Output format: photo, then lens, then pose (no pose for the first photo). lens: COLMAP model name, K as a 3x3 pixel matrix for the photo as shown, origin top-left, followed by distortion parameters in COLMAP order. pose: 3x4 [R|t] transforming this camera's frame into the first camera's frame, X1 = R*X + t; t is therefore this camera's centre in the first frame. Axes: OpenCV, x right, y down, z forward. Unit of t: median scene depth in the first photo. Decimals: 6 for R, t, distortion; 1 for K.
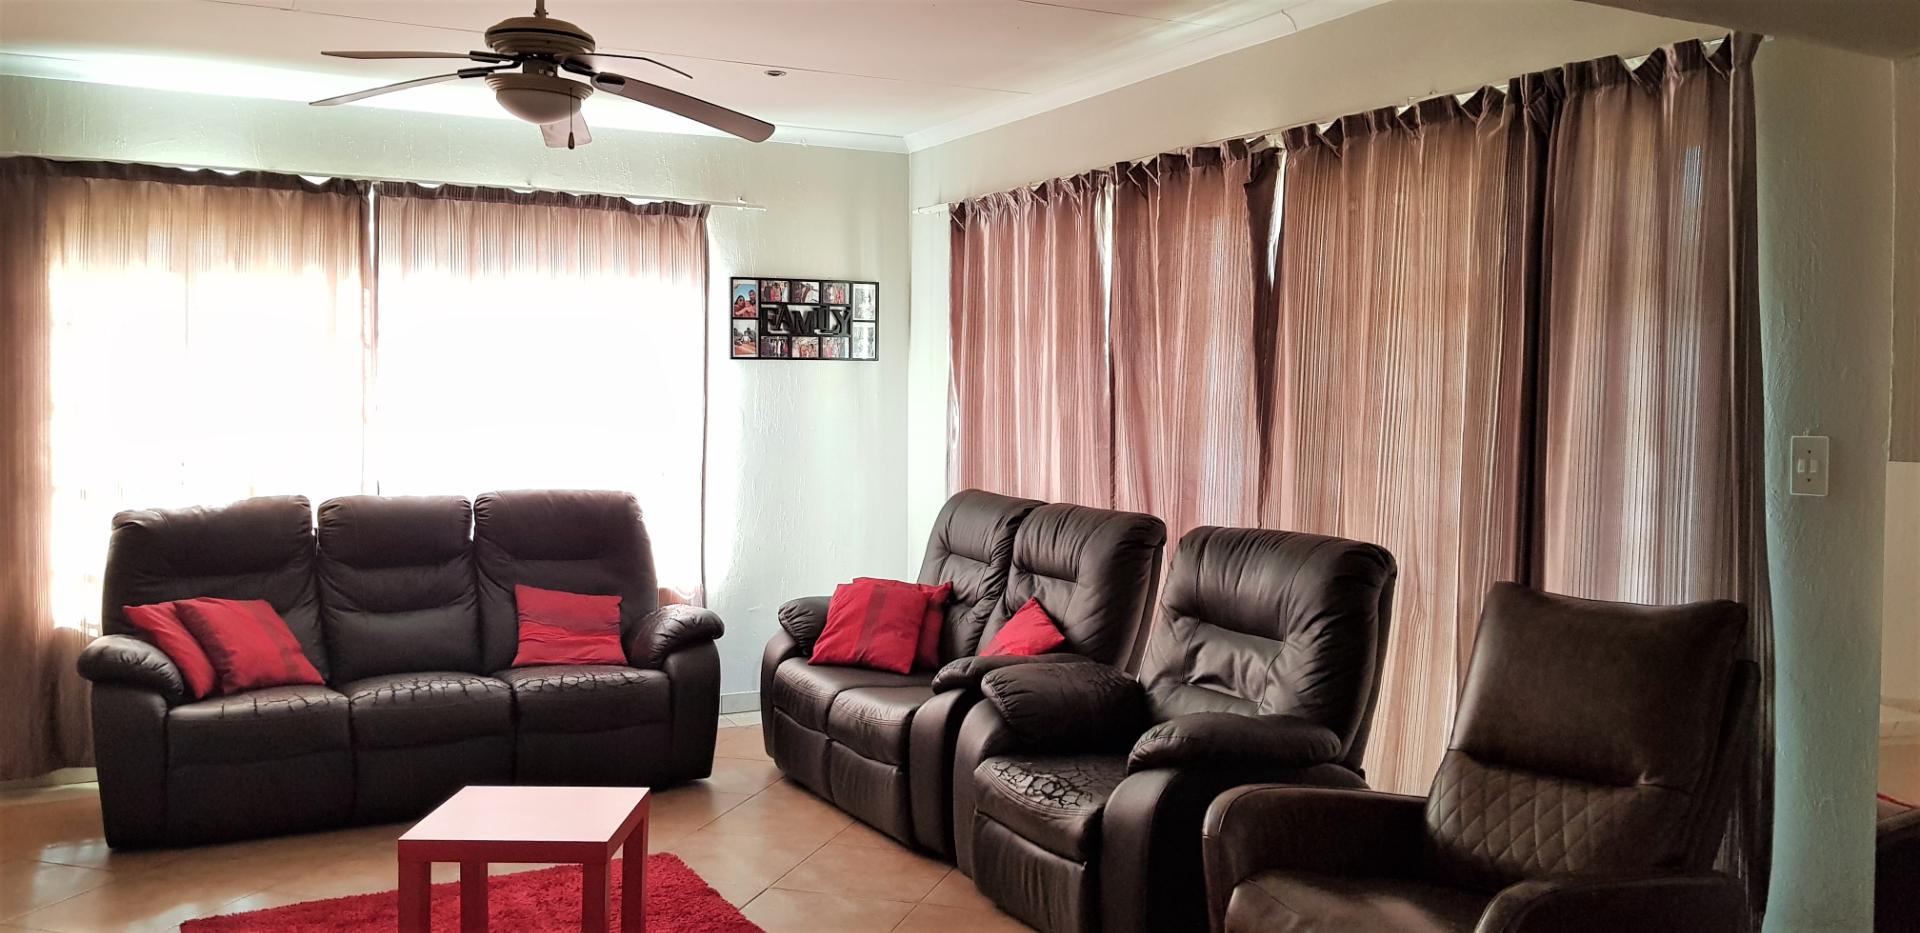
lens RADIAL K [[1487.6, 0, 915.5], [0, 1487.6, 432.6], [0, 0, 1]] dist [0.105880, -0.198200]
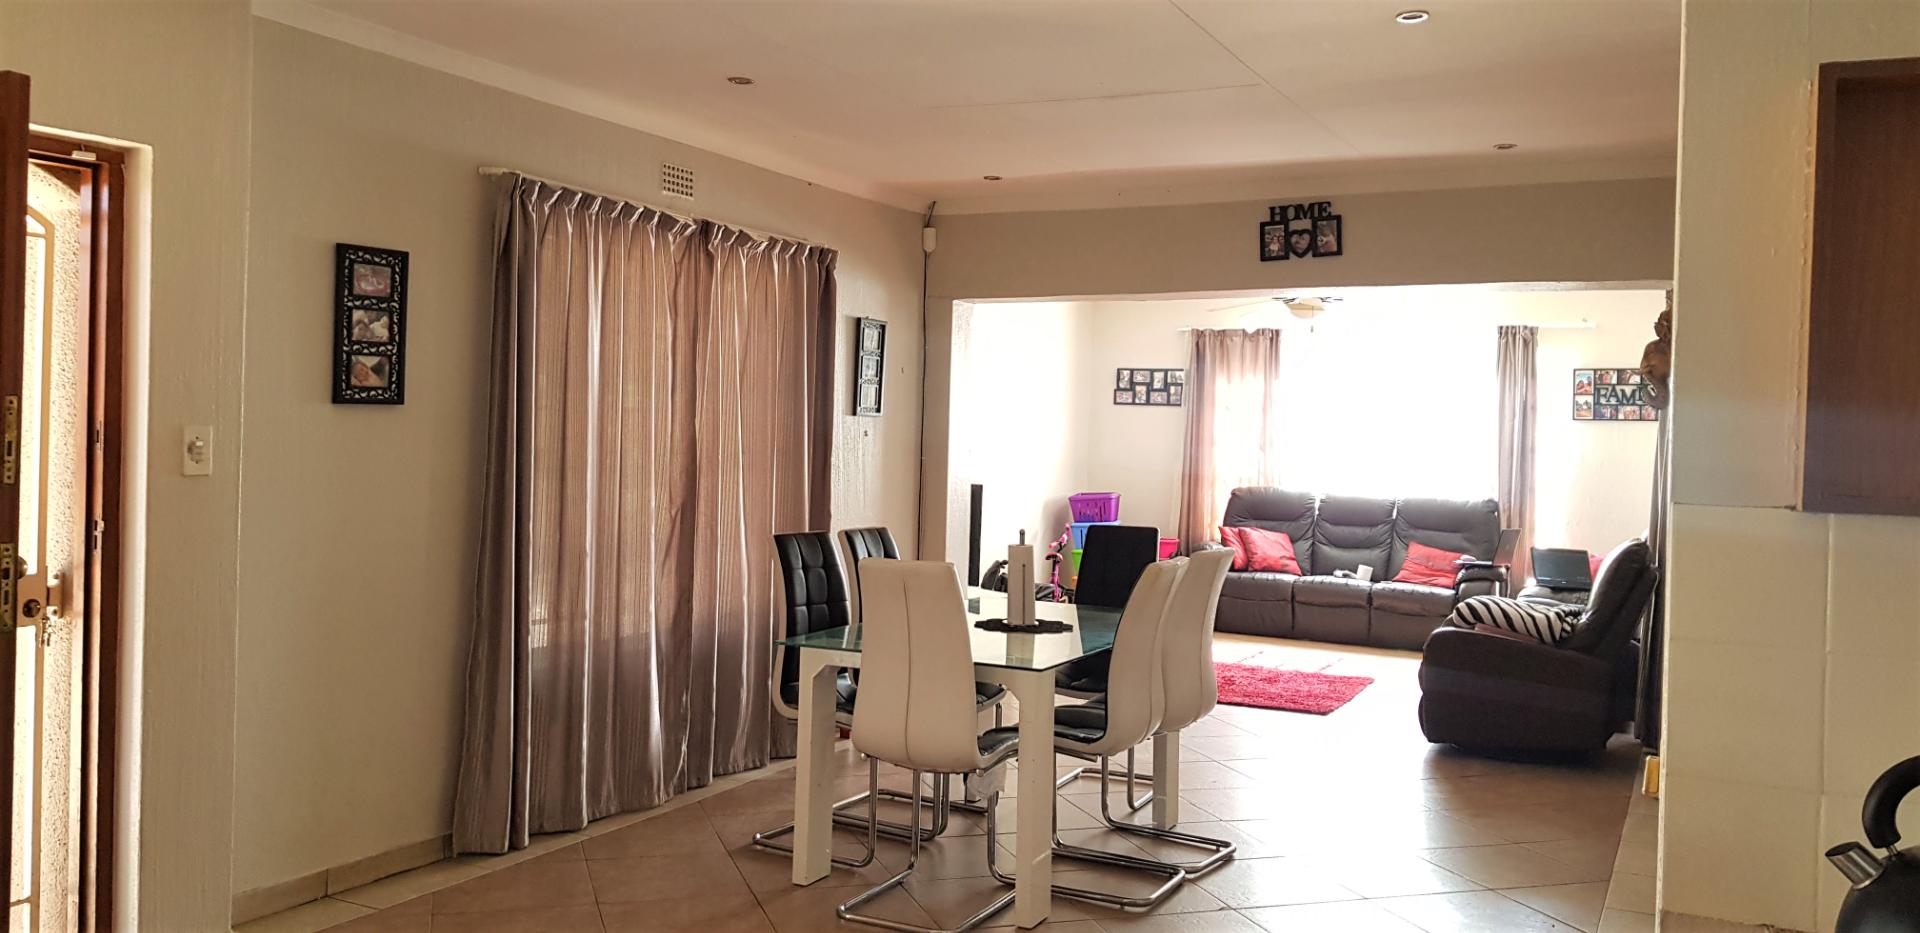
lens RADIAL K [[1487.6, 0, 915.5], [0, 1487.6, 432.6], [0, 0, 1]] dist [0.105880, -0.198200]
pose [[0.552806, 0.011490, -0.833230, 0.829724], [-0.043700, 0.998929, -0.015218, 0.019443], [0.832163, 0.044825, 0.552716, -0.479789]]
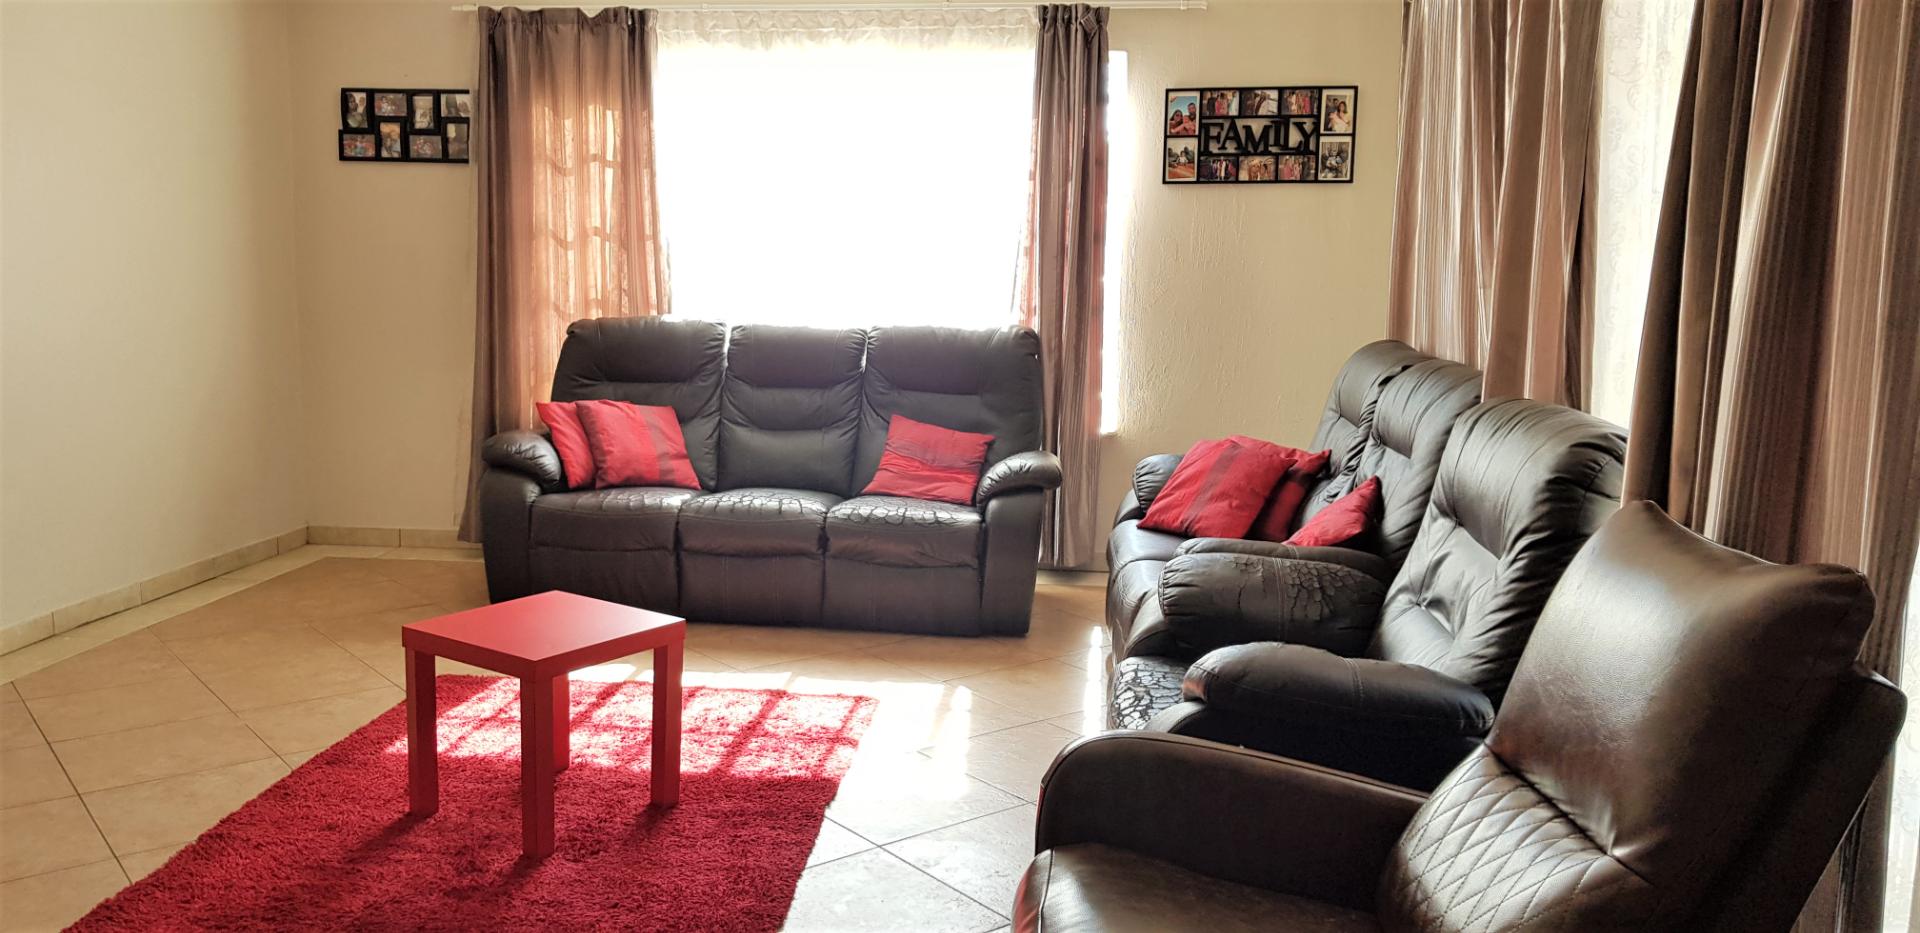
lens RADIAL K [[1487.6, 0, 915.5], [0, 1487.6, 432.6], [0, 0, 1]] dist [0.105880, -0.198200]
pose [[0.815092, 0.081662, -0.573548, 0.277533], [-0.023661, 0.993882, 0.107883, 0.005439], [0.578849, -0.074364, 0.812037, 0.177396]]
